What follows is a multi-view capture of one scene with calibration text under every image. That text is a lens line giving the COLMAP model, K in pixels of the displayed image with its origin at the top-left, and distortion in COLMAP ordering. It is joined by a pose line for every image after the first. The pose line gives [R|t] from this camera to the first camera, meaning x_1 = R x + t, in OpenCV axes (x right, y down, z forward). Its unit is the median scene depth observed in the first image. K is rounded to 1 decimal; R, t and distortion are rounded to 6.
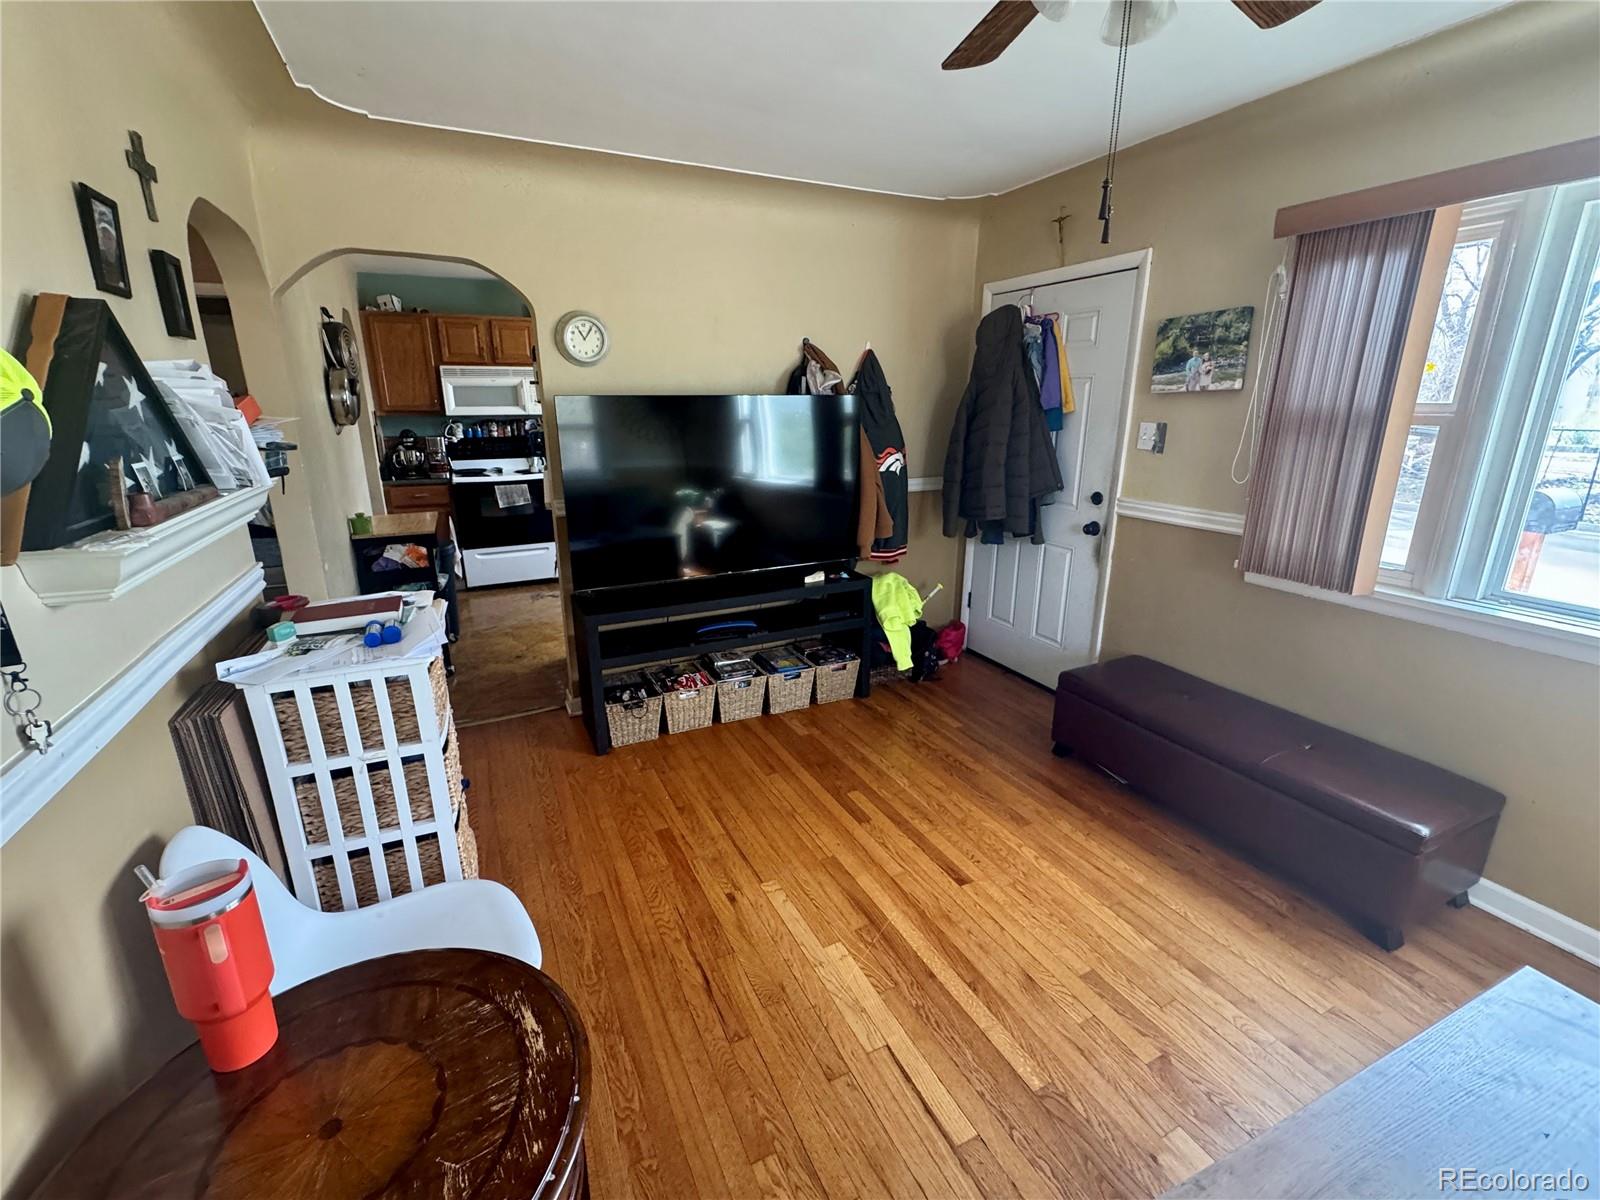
lens RADIAL K [[692.7, 0, 798.4], [0, 692.7, 597.4], [0, 0, 1]] dist [-0.001696, -0.000385]
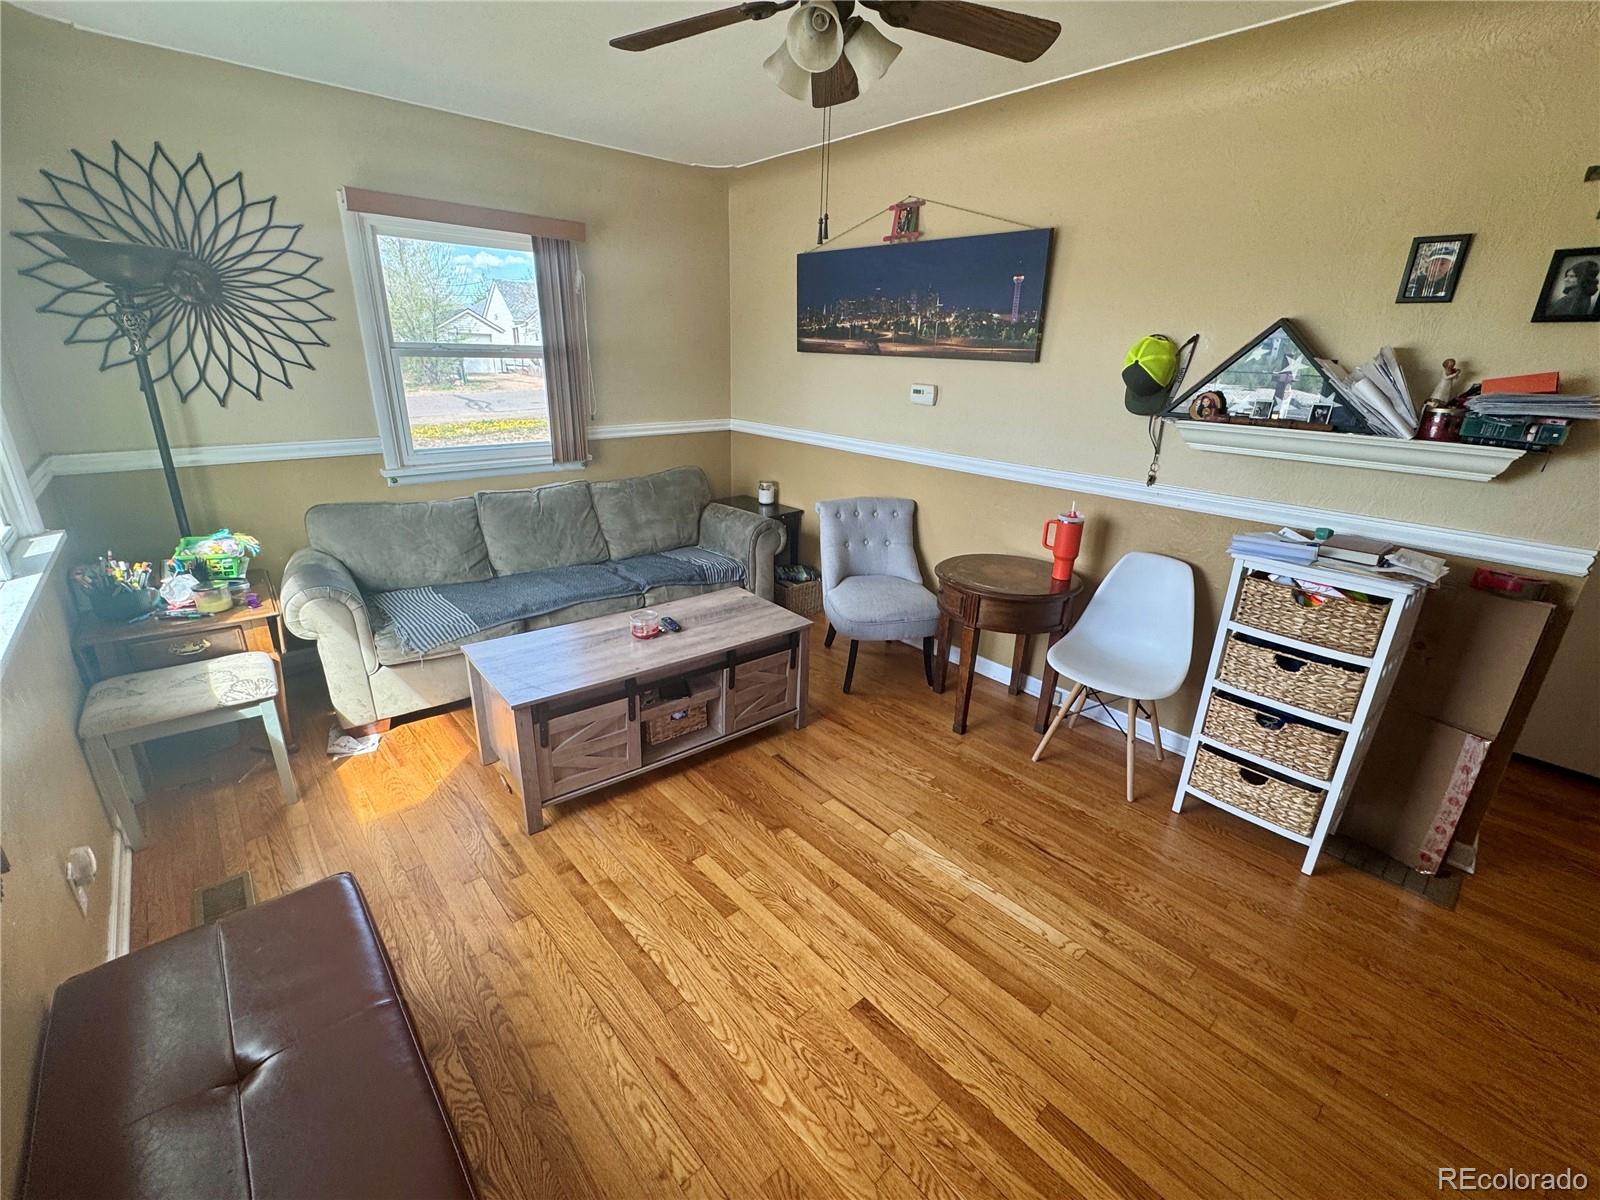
lens RADIAL K [[692.7, 0, 798.4], [0, 692.7, 597.4], [0, 0, 1]] dist [-0.001696, -0.000385]
pose [[-0.961761, 0.070840, -0.264571, 0.517697], [-0.097835, 0.813388, 0.573435, -0.415443], [0.255821, 0.577392, -0.775354, 1.432700]]
